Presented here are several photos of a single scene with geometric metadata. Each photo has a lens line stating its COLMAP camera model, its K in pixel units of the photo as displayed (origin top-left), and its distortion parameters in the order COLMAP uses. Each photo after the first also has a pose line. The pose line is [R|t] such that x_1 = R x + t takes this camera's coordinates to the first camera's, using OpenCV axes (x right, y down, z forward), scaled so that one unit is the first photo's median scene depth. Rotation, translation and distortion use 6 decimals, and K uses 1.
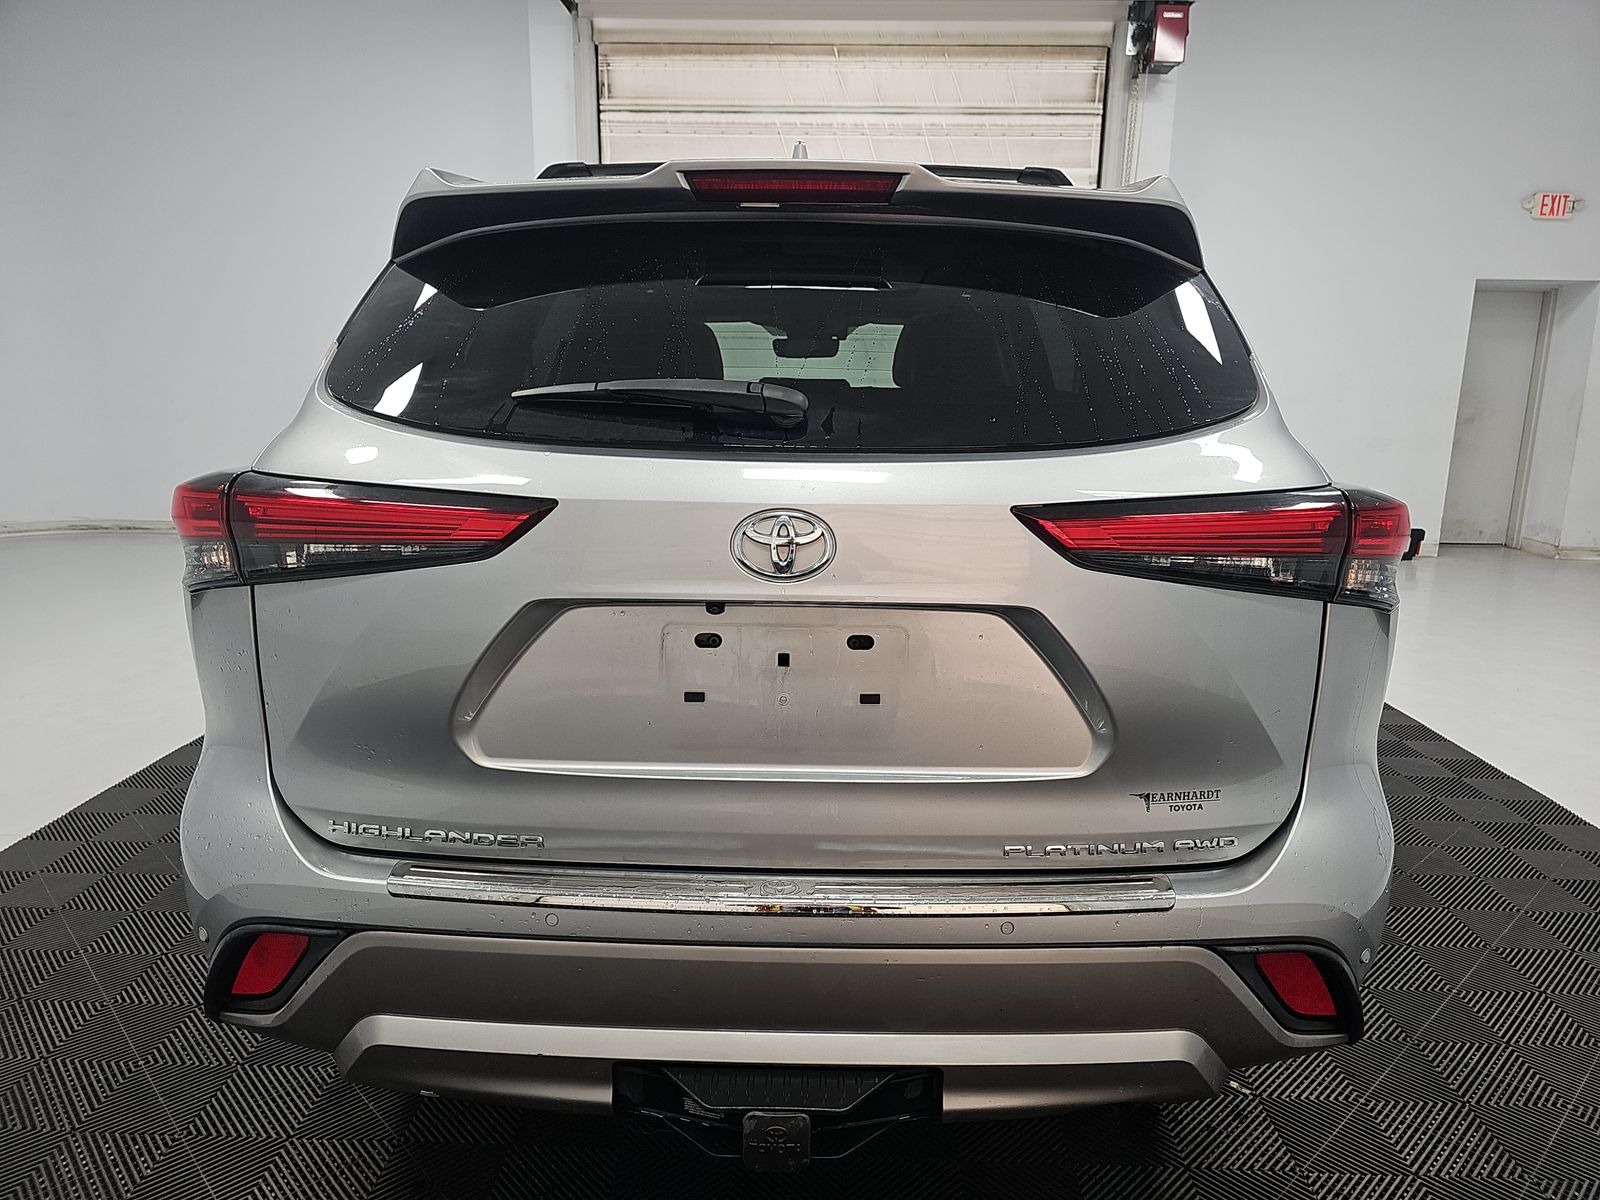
lens RADIAL K [[1132.6, 0, 800.0], [0, 1132.6, 600.0], [0, 0, 1]] dist [-0.000767, -0.001947]
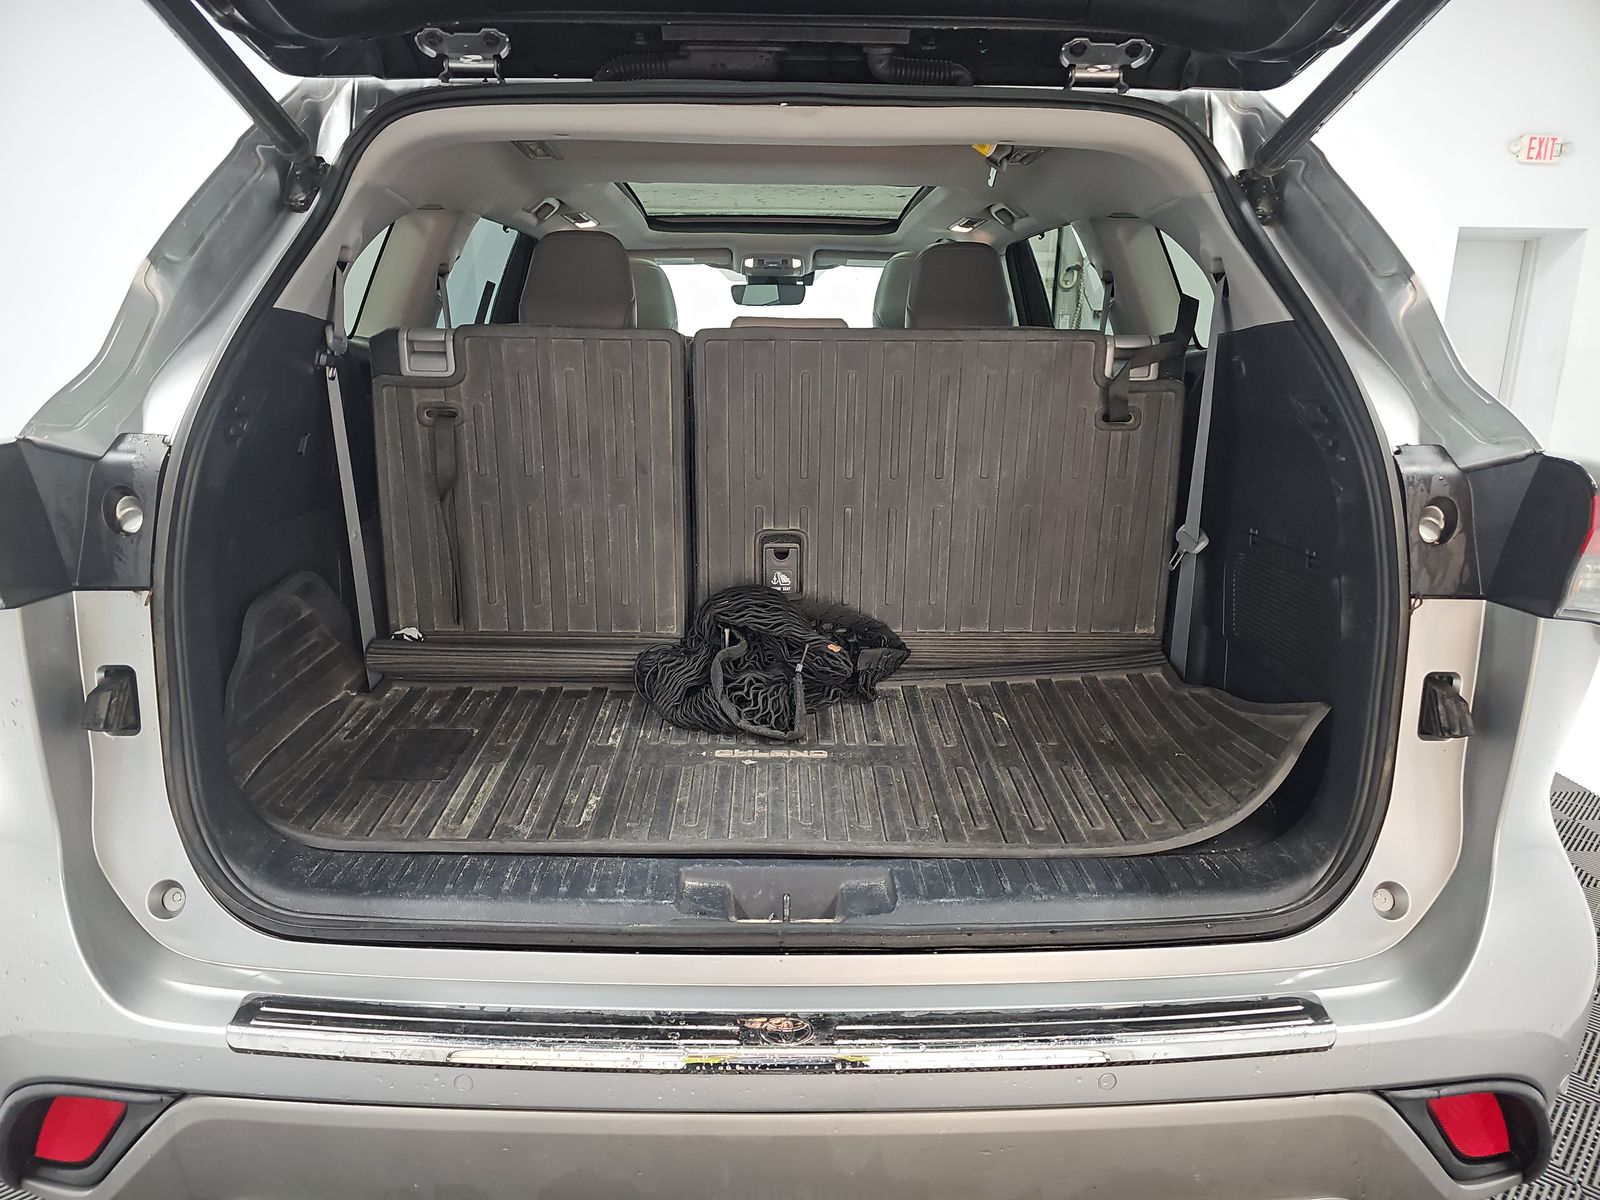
lens RADIAL K [[1199.1, 0, 800.0], [0, 1199.1, 600.0], [0, 0, 1]] dist [0.005046, 0.000344]
pose [[0.999228, -0.010706, 0.037789, -0.033912], [0.009750, 0.999630, 0.025374, -0.033462], [-0.038047, -0.024986, 0.998964, 0.242400]]
